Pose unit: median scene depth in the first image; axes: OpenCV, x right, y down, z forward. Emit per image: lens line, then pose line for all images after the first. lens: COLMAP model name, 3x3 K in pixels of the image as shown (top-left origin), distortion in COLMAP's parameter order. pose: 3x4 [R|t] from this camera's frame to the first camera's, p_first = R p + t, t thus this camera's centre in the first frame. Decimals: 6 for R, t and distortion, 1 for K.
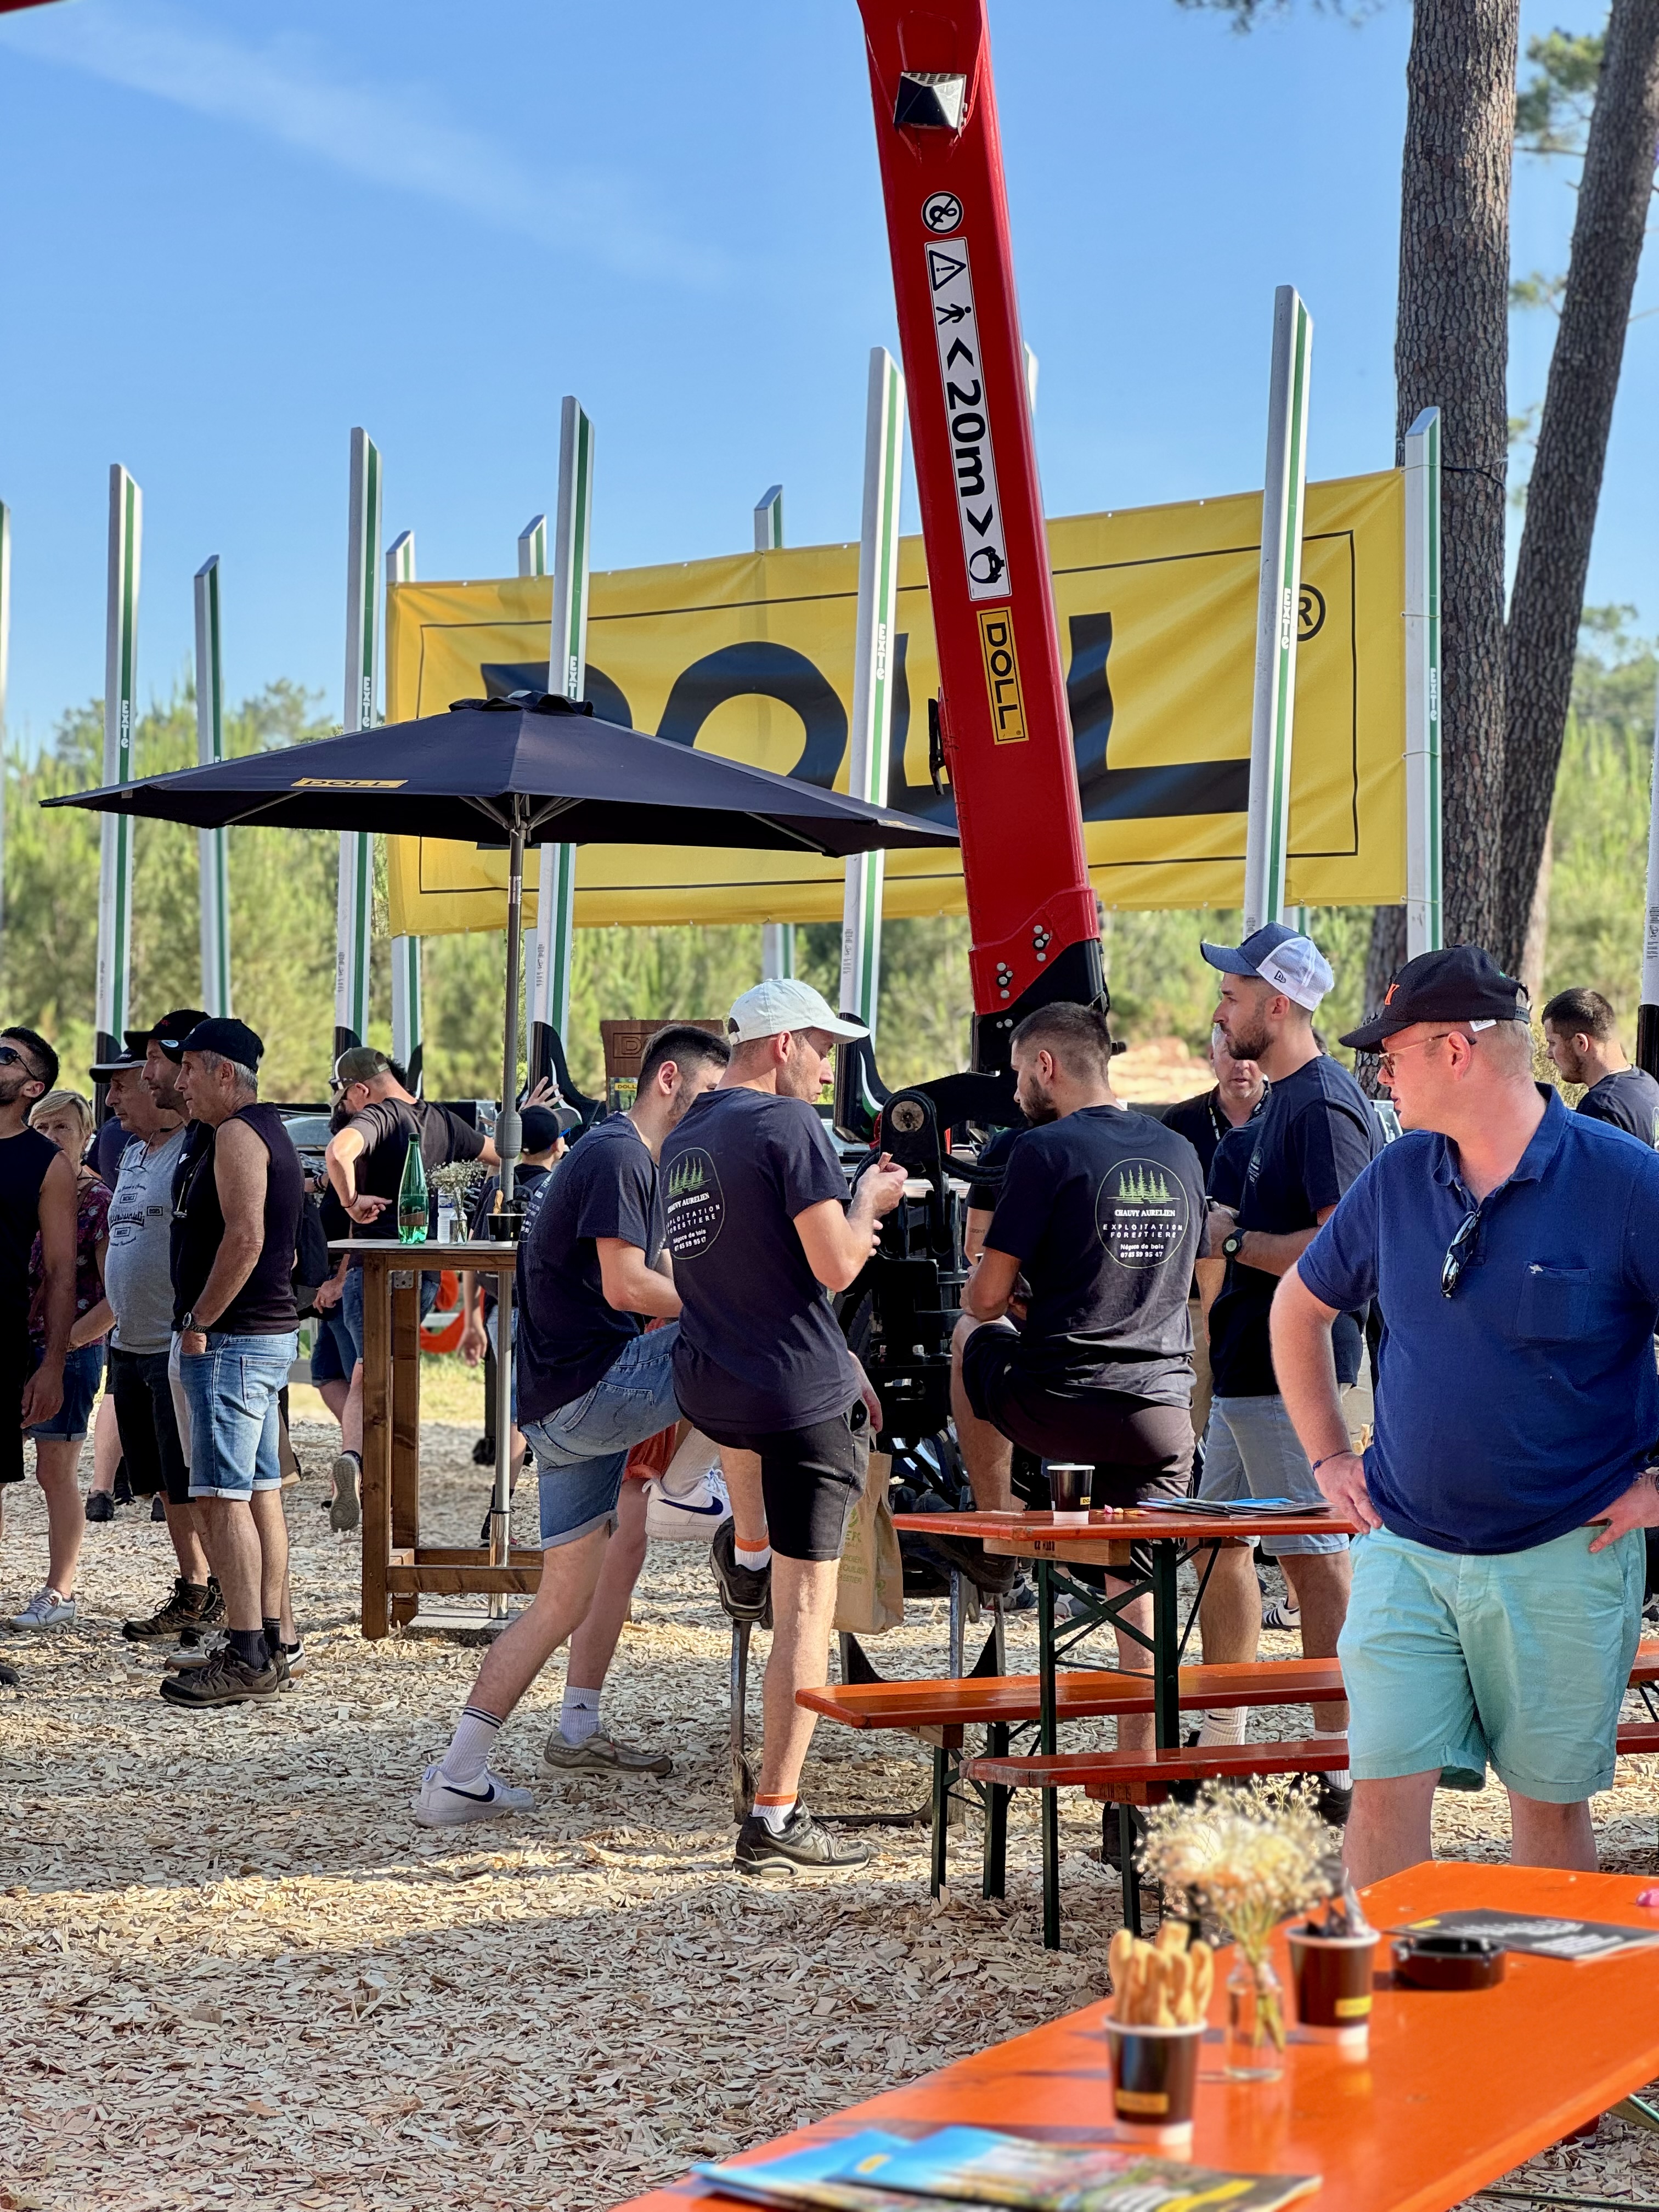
lens RADIAL K [[4956.3, 0, 829.7], [0, 4956.3, 1106.6], [0, 0, 1]] dist [-0.059629, 0.000000]
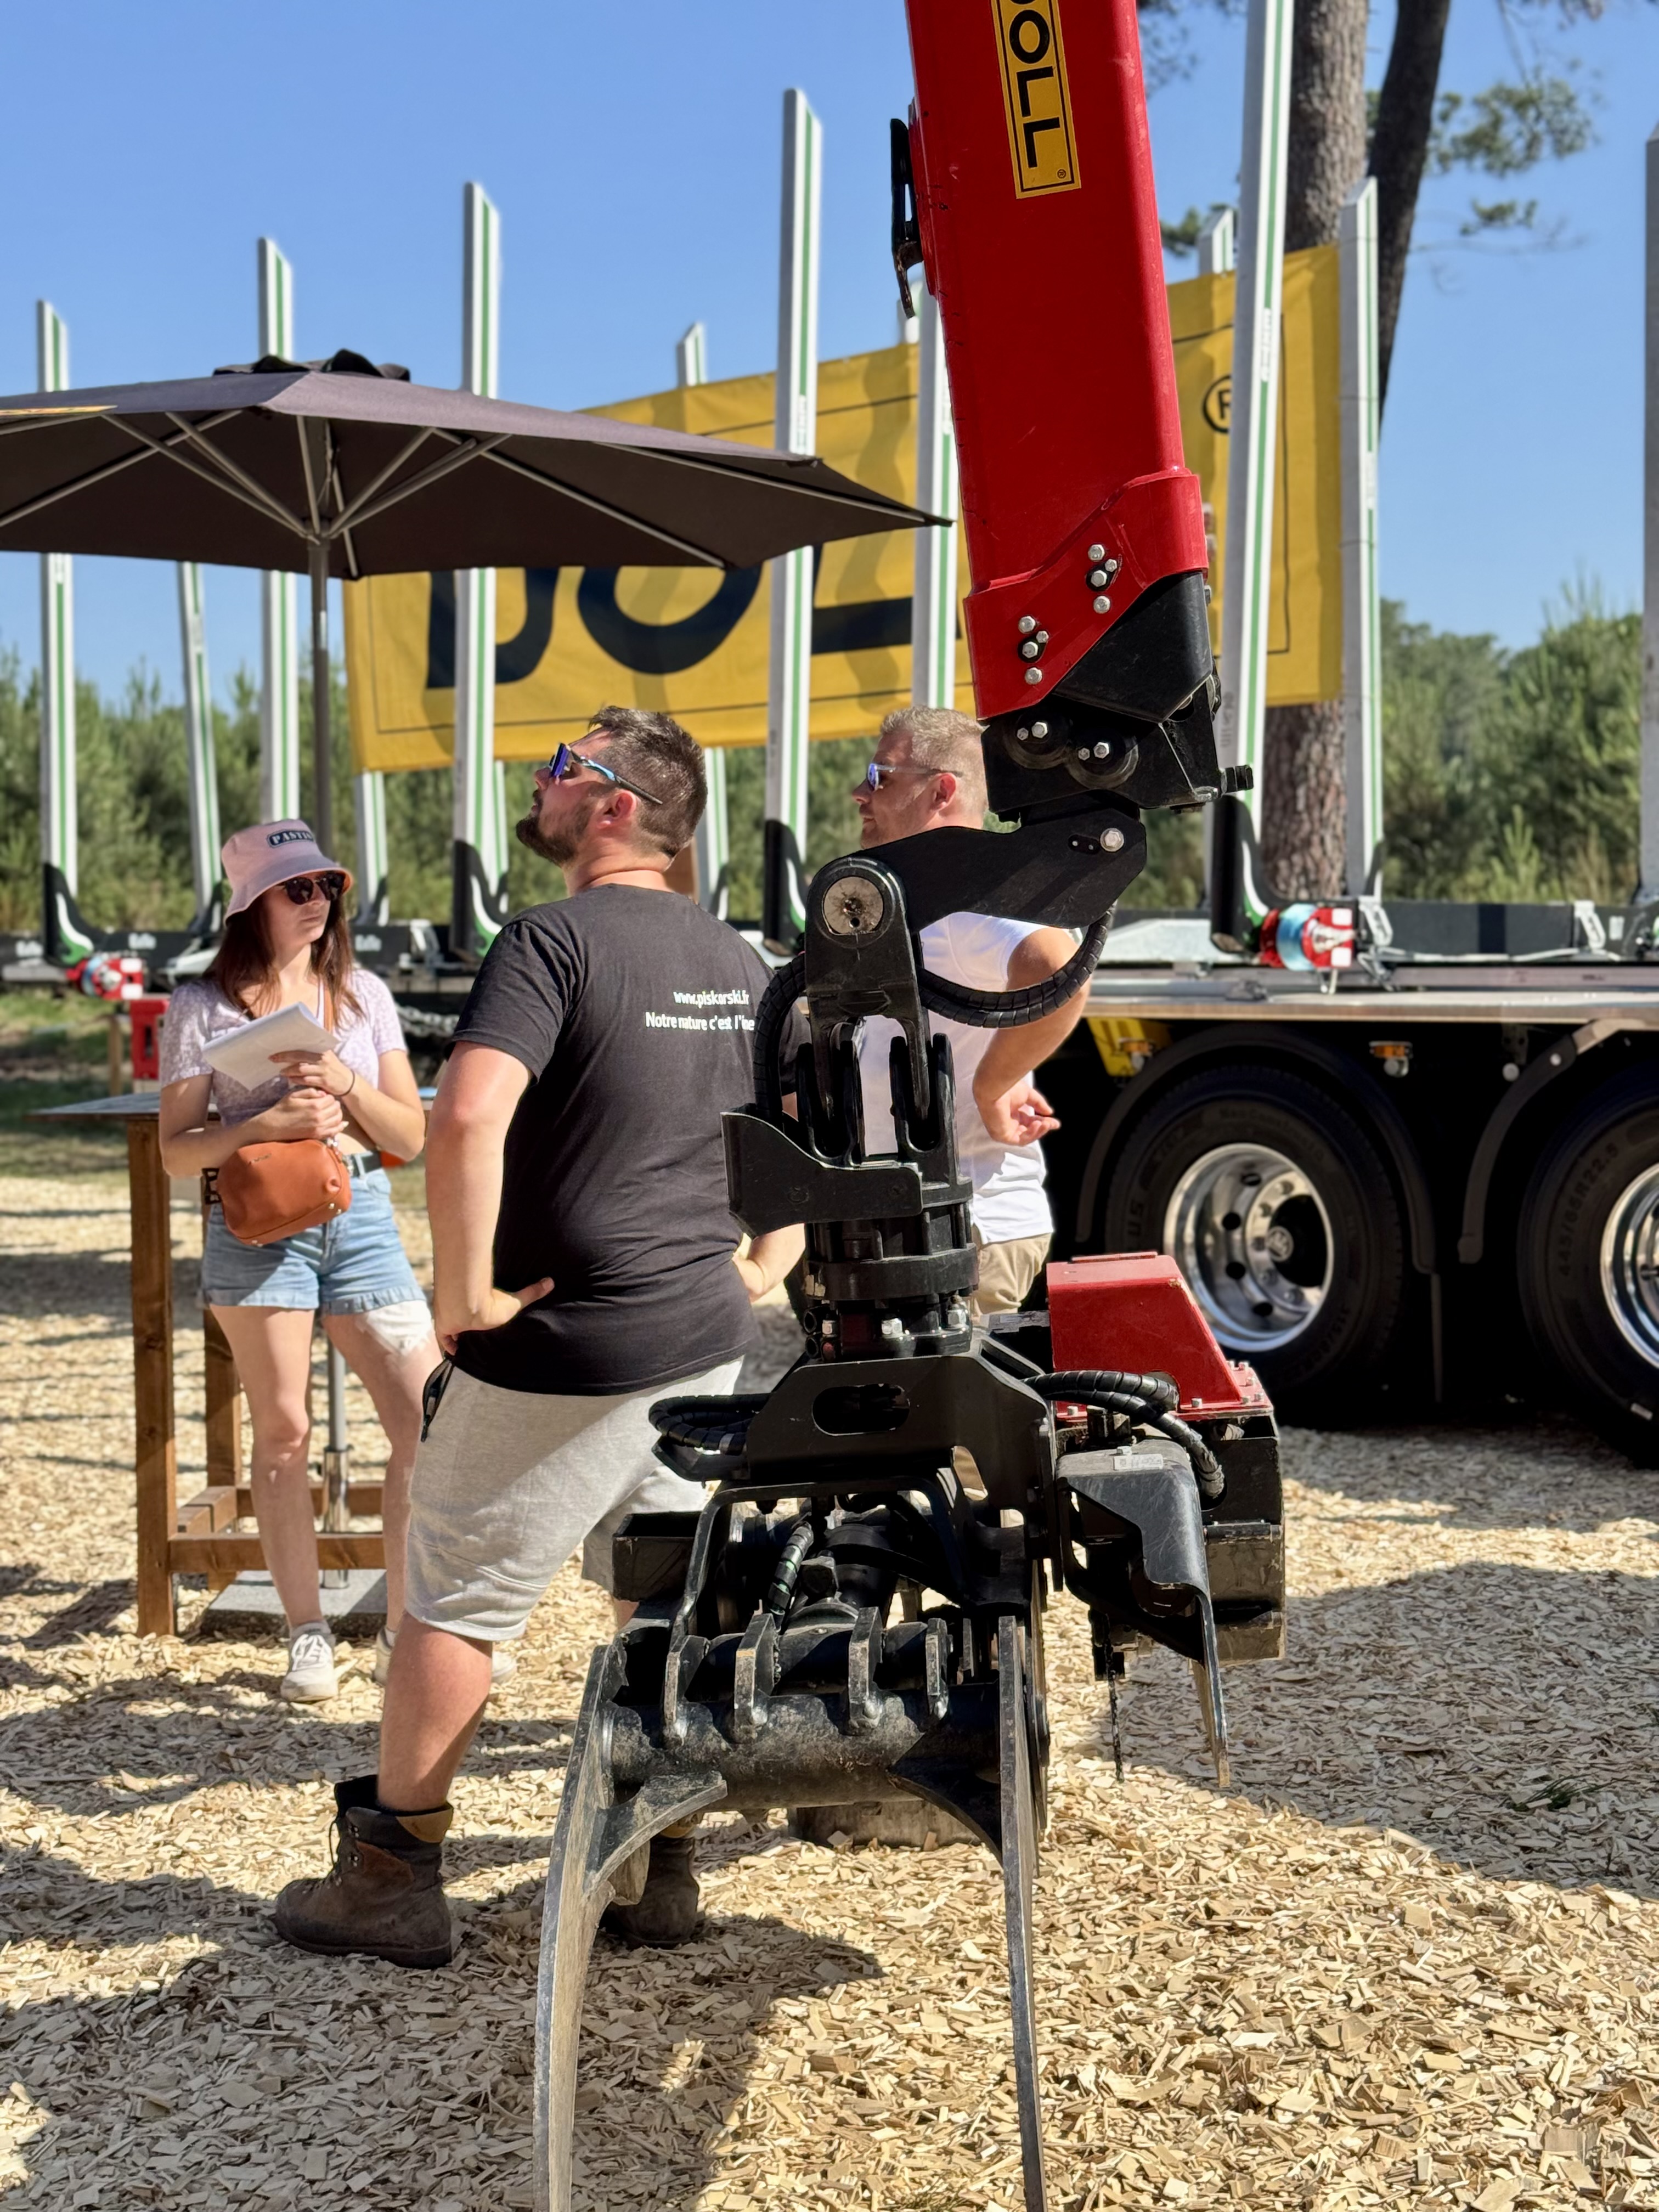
lens RADIAL K [[3102.1, 0, 827.8], [0, 3102.1, 1106.9], [0, 0, 1]] dist [0.100706, 0.000000]
pose [[0.999674, -0.009002, 0.023890, 0.004141], [0.007683, 0.998471, 0.054745, 0.005678], [-0.024347, -0.054544, 0.998215, 0.658510]]
